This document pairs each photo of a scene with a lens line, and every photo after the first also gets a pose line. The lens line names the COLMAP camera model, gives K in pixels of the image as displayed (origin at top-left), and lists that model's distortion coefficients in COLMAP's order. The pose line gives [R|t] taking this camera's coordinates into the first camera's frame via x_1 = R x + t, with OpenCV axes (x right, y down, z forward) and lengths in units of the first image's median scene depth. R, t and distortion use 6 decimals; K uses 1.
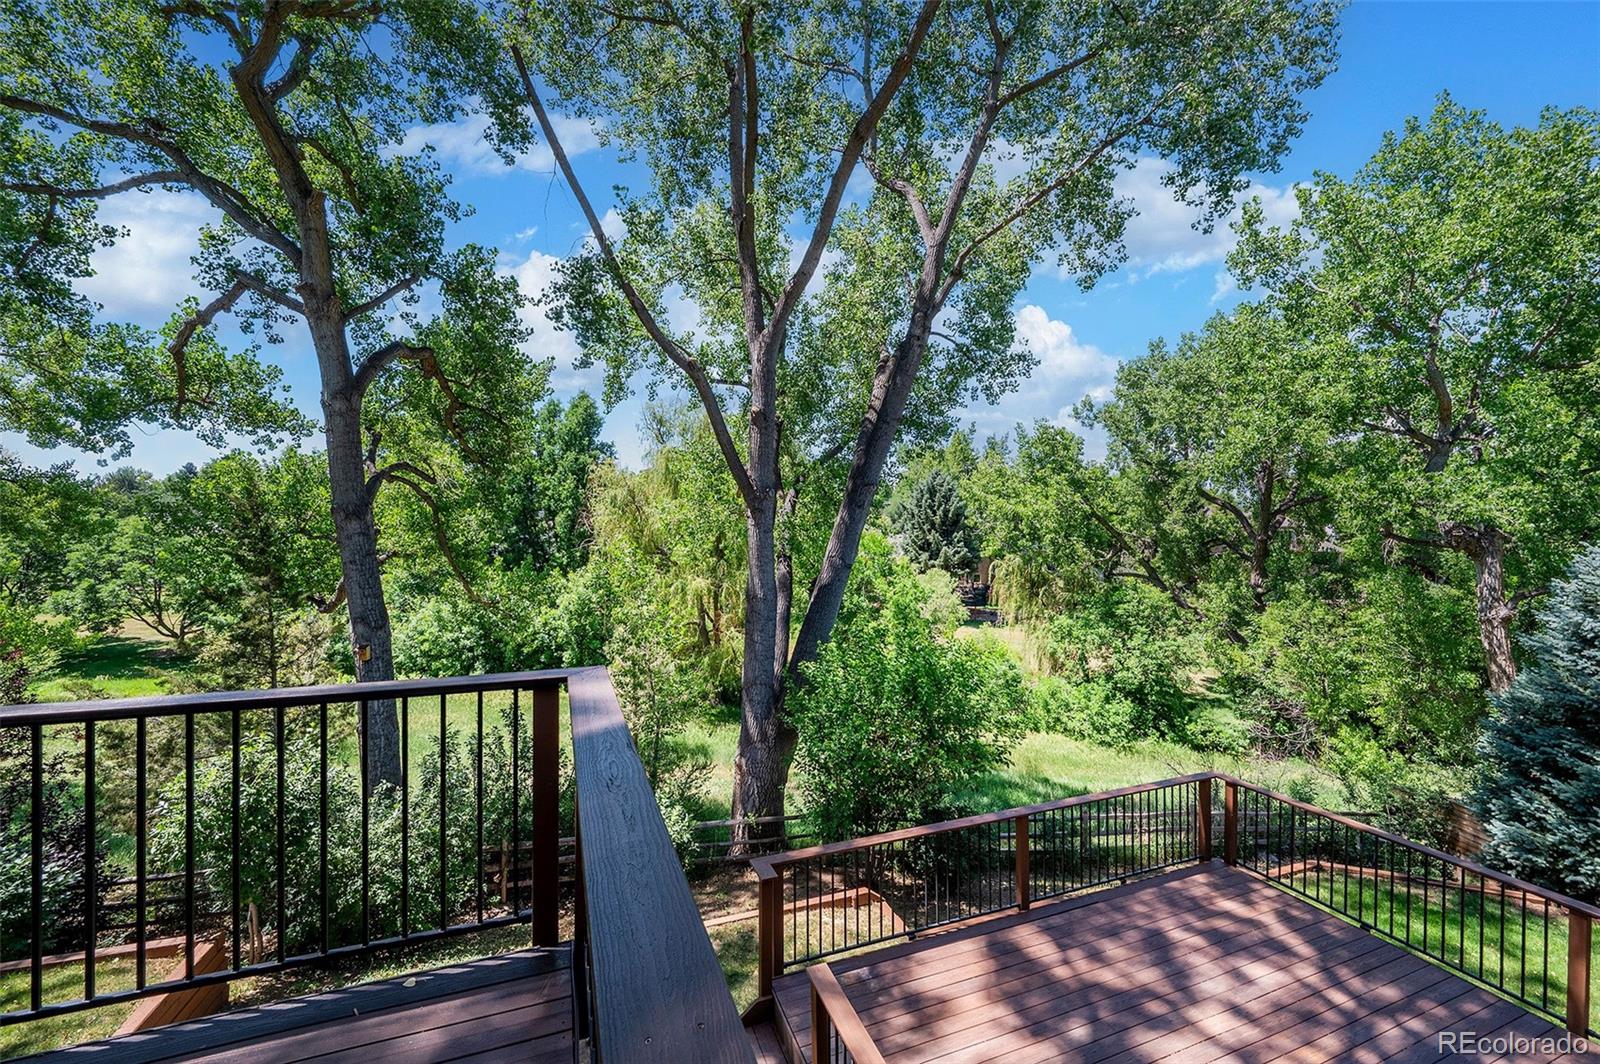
lens RADIAL K [[636.6, 0, 792.8], [0, 636.6, 524.6], [0, 0, 1]] dist [0.001866, 0.000043]
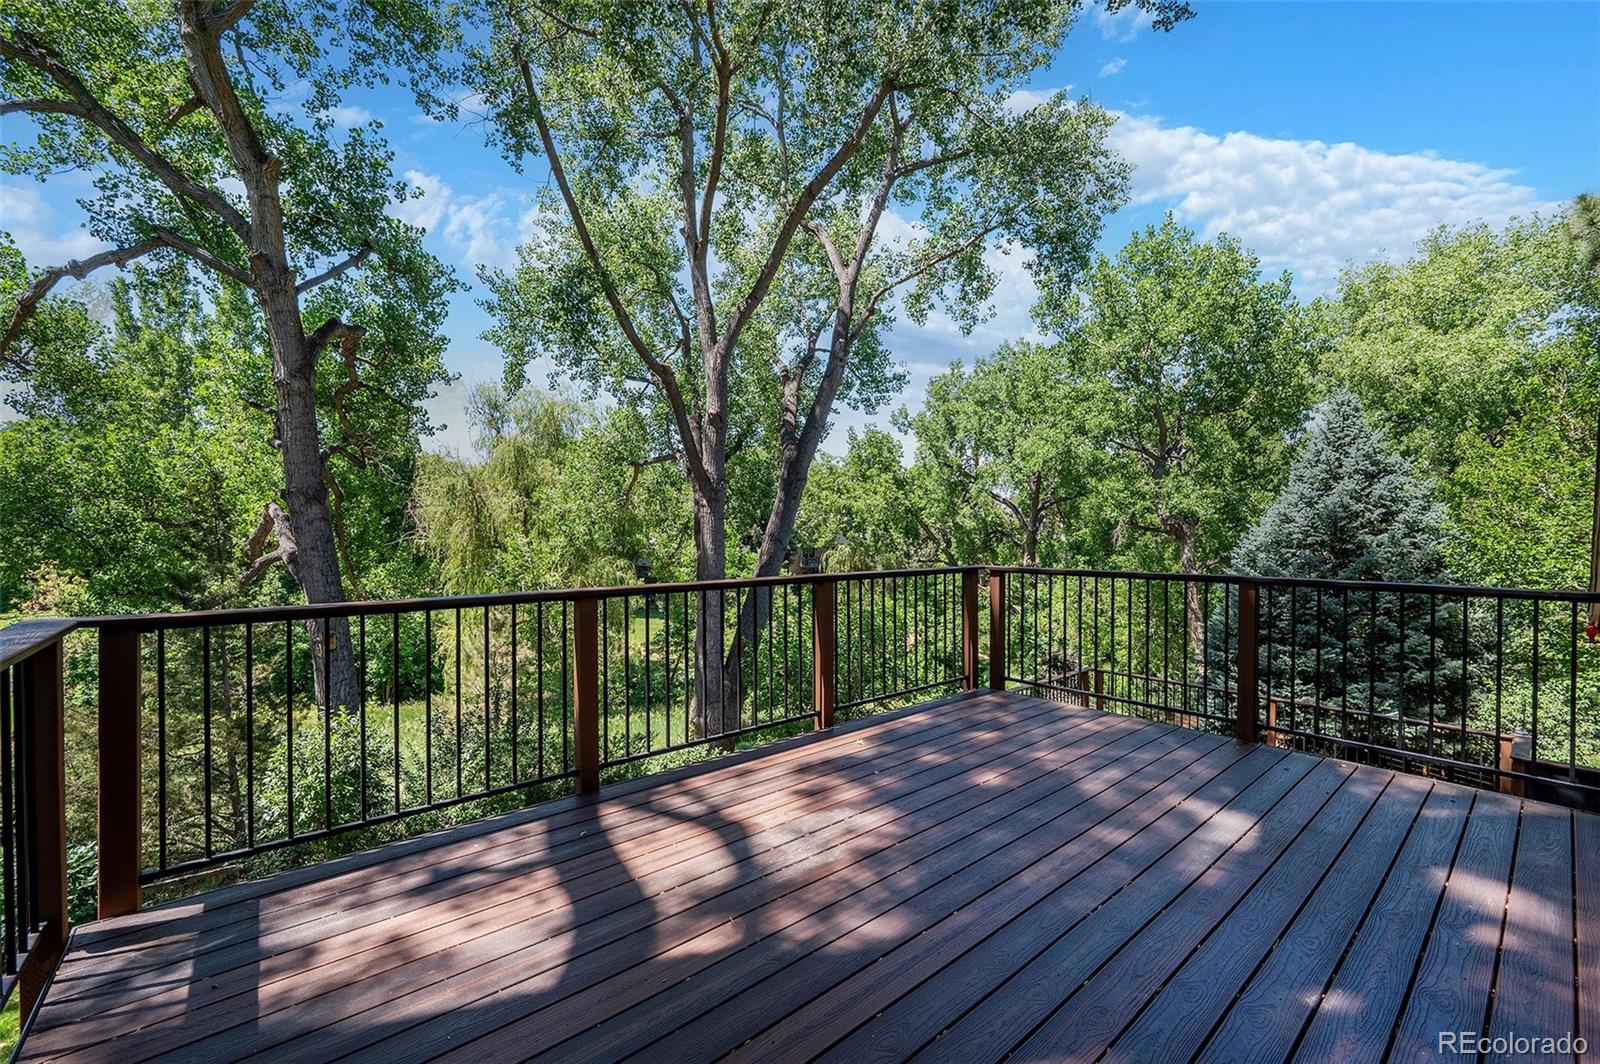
lens RADIAL K [[651.4, 0, 803.5], [0, 651.4, 539.9], [0, 0, 1]] dist [0.006684, -0.000227]
pose [[0.946452, -0.008228, 0.322741, -0.198924], [-0.001509, 0.999552, 0.029908, 0.010443], [-0.322842, -0.028793, 0.946015, -0.120493]]
